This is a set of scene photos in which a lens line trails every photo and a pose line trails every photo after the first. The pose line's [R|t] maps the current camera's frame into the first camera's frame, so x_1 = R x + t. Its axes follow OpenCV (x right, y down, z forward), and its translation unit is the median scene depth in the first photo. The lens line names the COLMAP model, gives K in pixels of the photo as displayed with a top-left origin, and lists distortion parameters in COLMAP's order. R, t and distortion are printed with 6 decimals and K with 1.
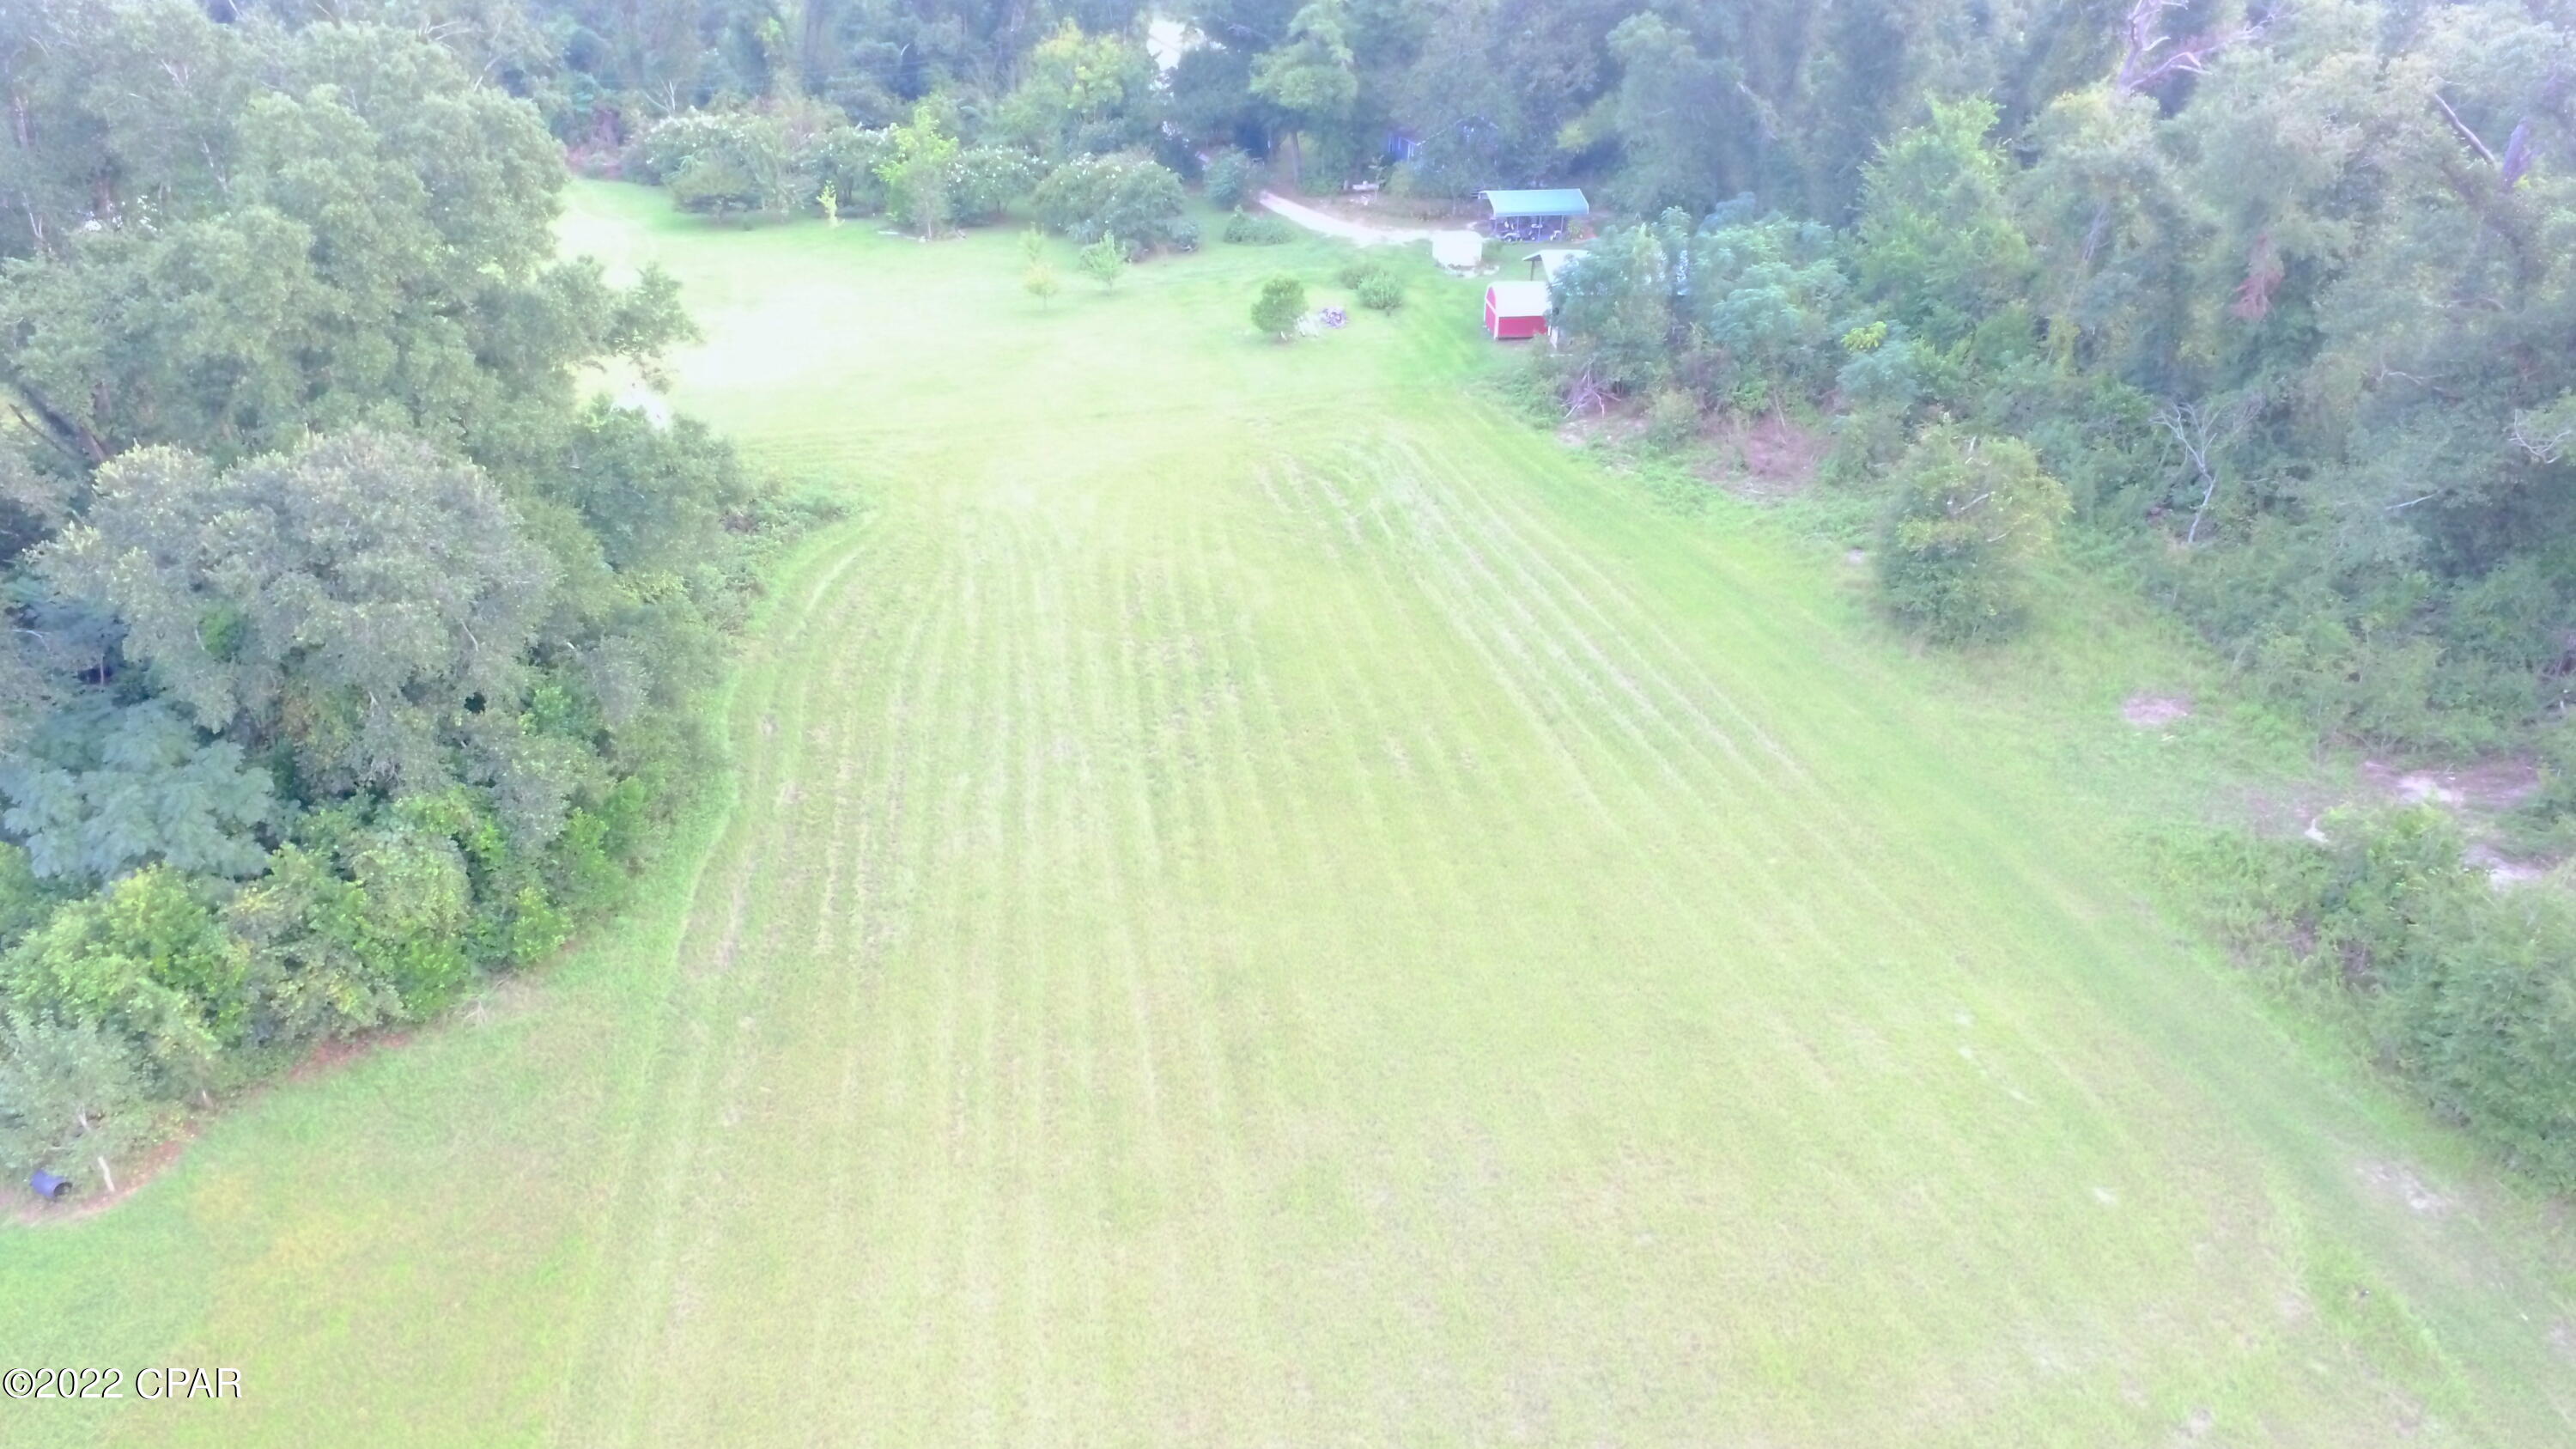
lens RADIAL K [[1511.0, 0, 1288.0], [0, 1511.0, 722.4], [0, 0, 1]] dist [-0.013825, 0.015408]
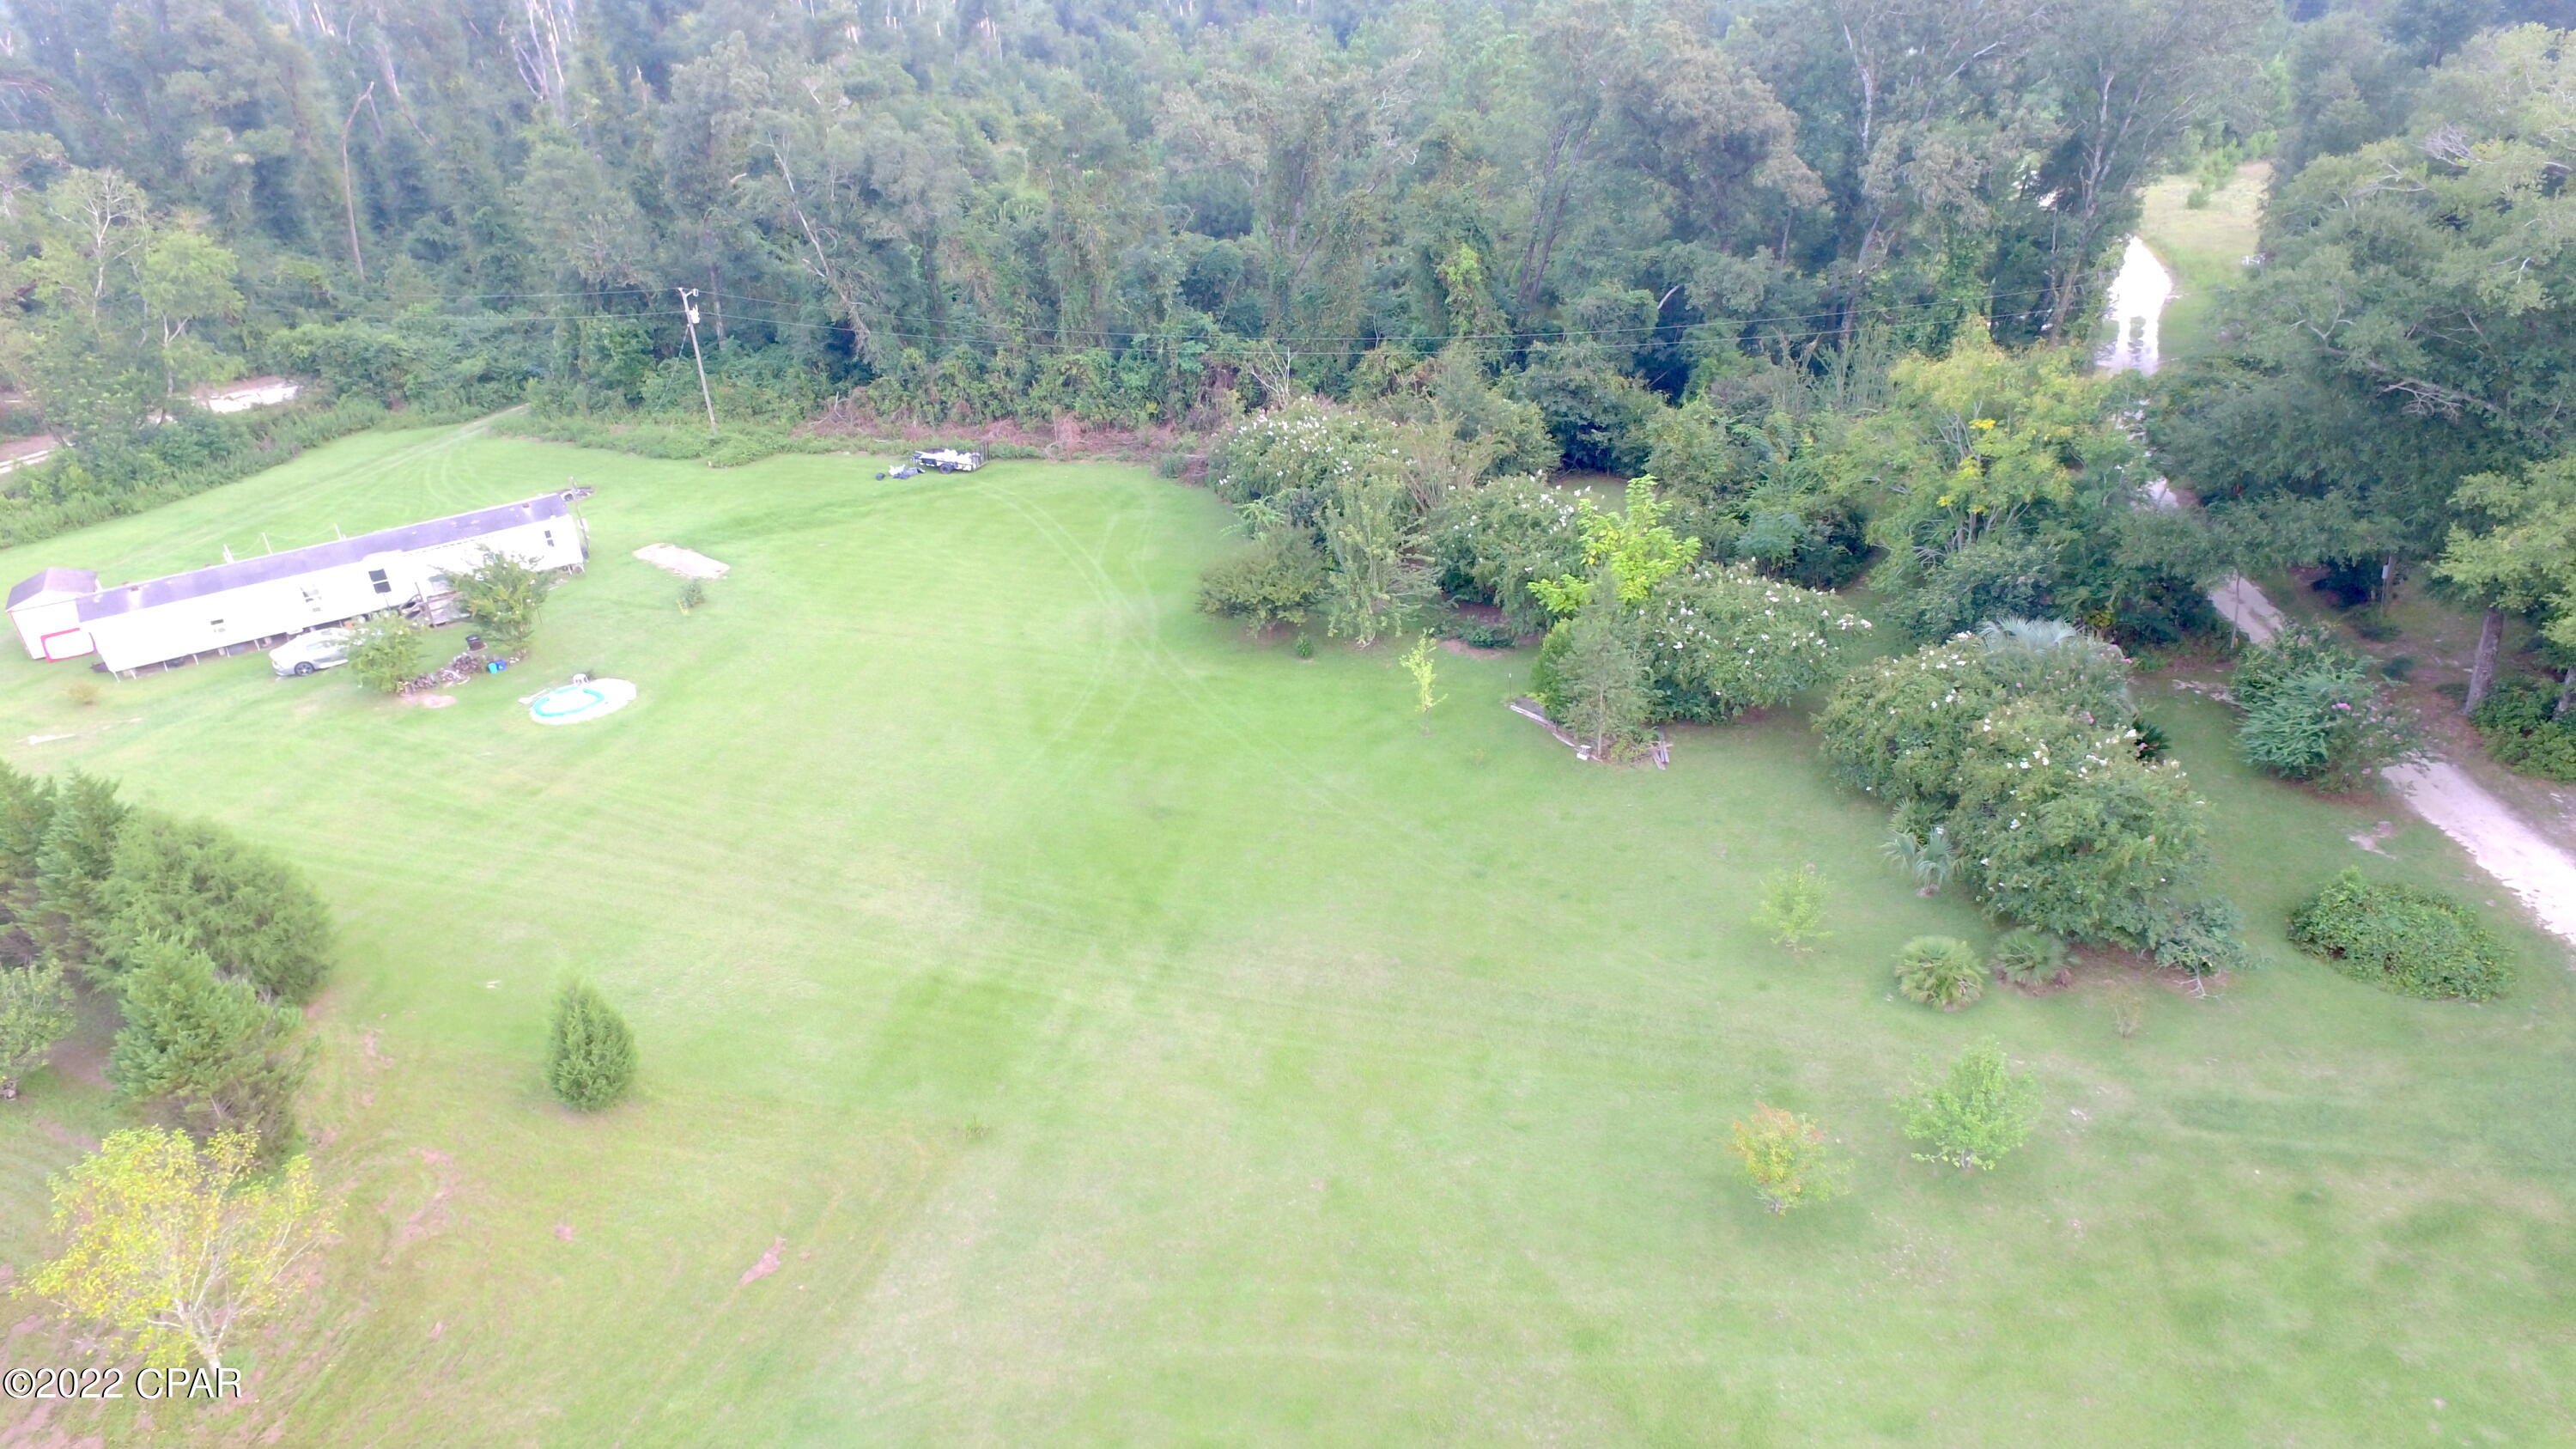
lens RADIAL K [[1511.0, 0, 1288.0], [0, 1511.0, 724.1], [0, 0, 1]] dist [-0.013825, 0.015408]
pose [[0.870118, 0.178436, -0.459409, -0.221777], [-0.194109, 0.980889, 0.013338, -0.723581], [0.453009, 0.077570, 0.888125, 1.145978]]
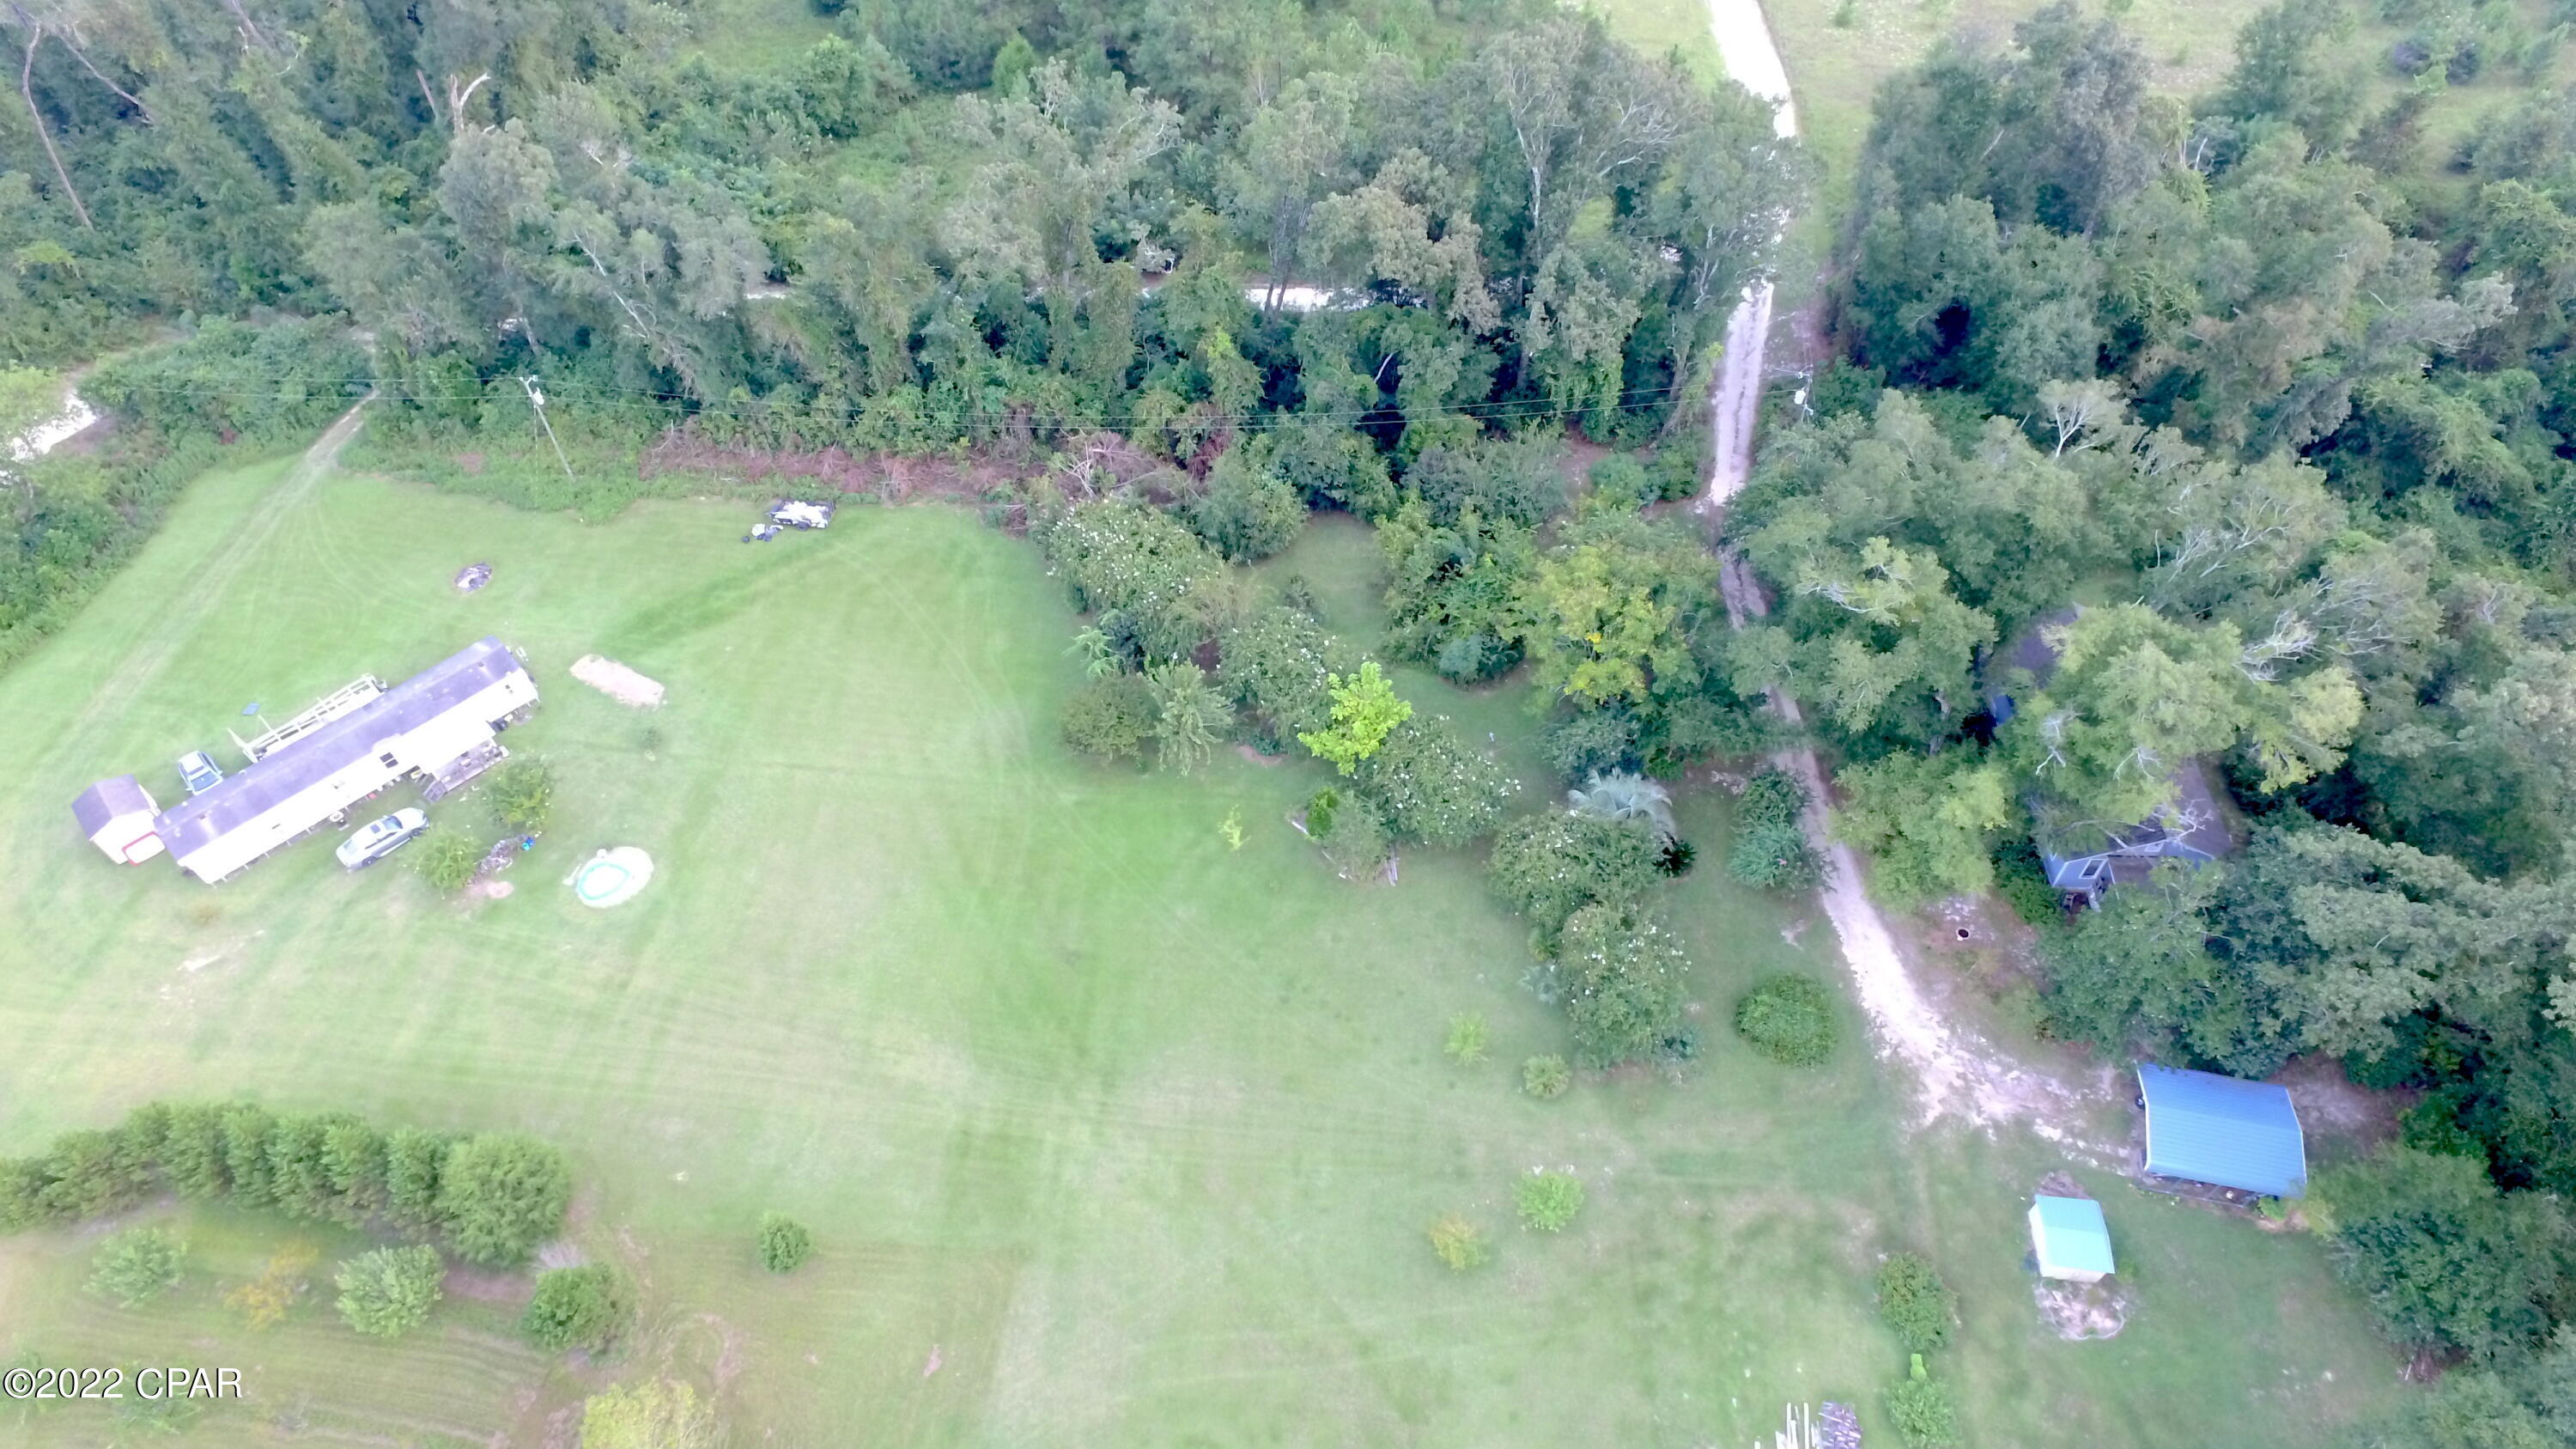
lens RADIAL K [[1511.0, 0, 1296.1], [0, 1511.0, 730.5], [0, 0, 1]] dist [-0.013825, 0.015408]
pose [[0.945736, 0.209515, -0.248369, -0.200583], [-0.120243, 0.935758, 0.331509, -1.465929], [0.301870, -0.283655, 0.910173, 0.701424]]
